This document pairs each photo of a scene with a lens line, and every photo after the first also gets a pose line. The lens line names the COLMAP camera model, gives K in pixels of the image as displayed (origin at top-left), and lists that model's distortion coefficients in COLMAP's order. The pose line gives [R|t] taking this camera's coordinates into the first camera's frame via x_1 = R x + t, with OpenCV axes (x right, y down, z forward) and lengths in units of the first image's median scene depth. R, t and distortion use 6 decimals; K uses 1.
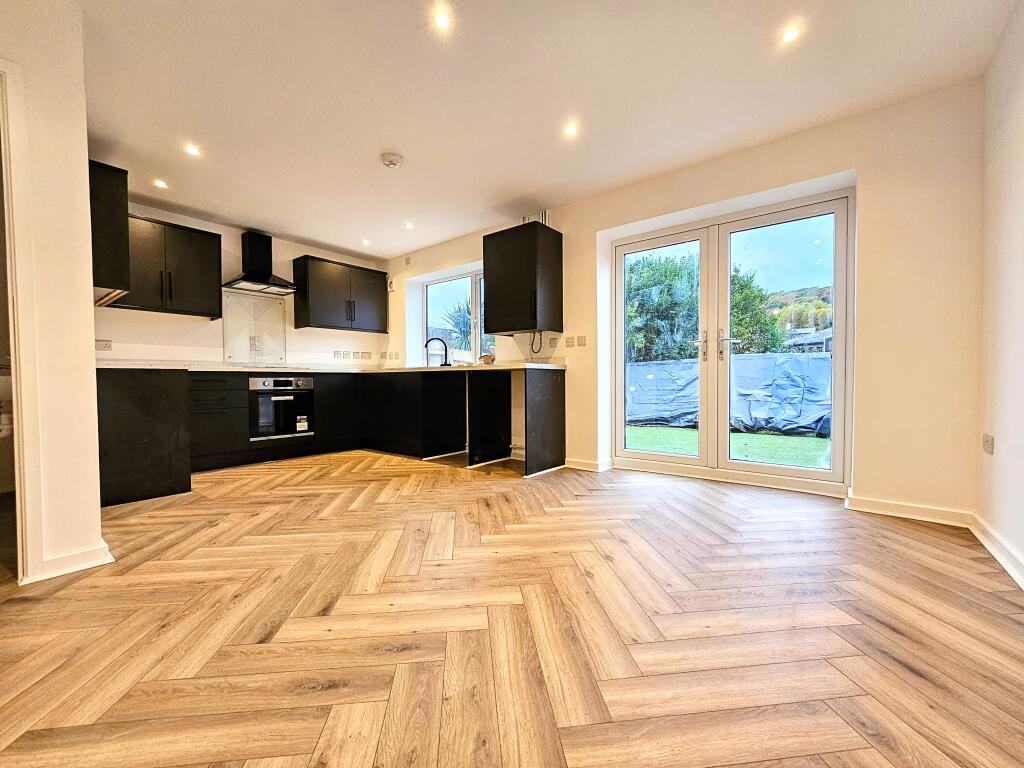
lens RADIAL K [[420.6, 0, 516.3], [0, 420.6, 390.5], [0, 0, 1]] dist [-0.001530, -0.000052]
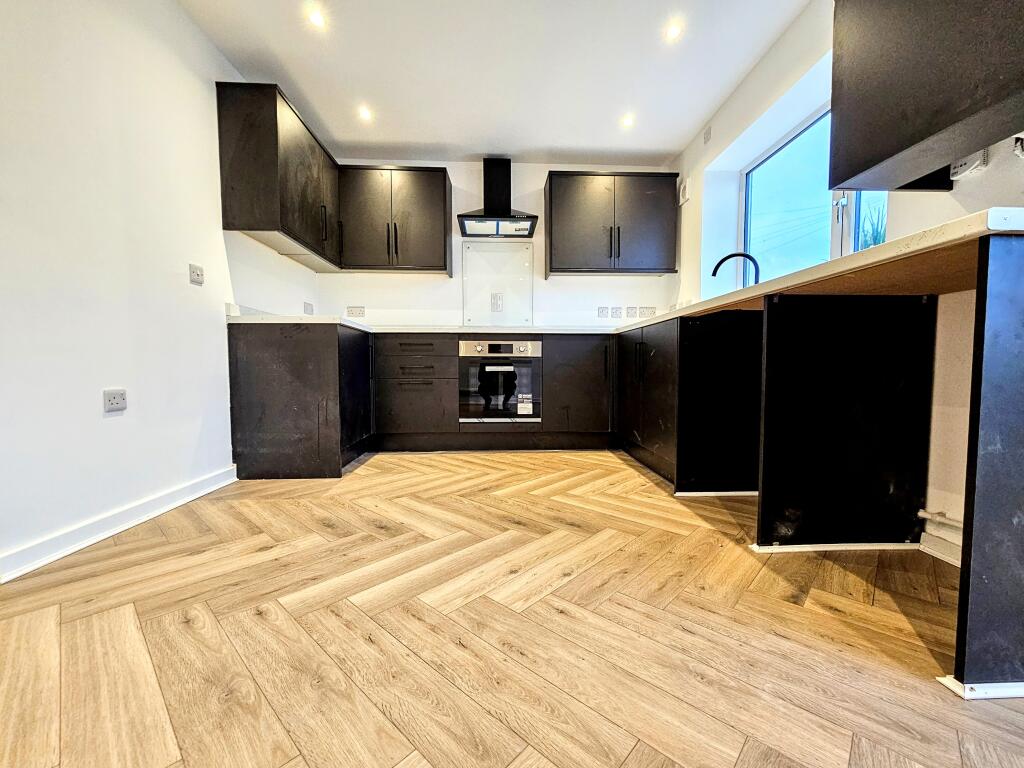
lens RADIAL K [[420.6, 0, 516.3], [0, 420.6, 390.5], [0, 0, 1]] dist [-0.001530, -0.000052]
pose [[0.652642, 0.045827, -0.756279, 0.026297], [-0.023341, 0.998911, 0.040387, 0.026824], [0.757307, -0.008706, 0.653001, 0.552224]]
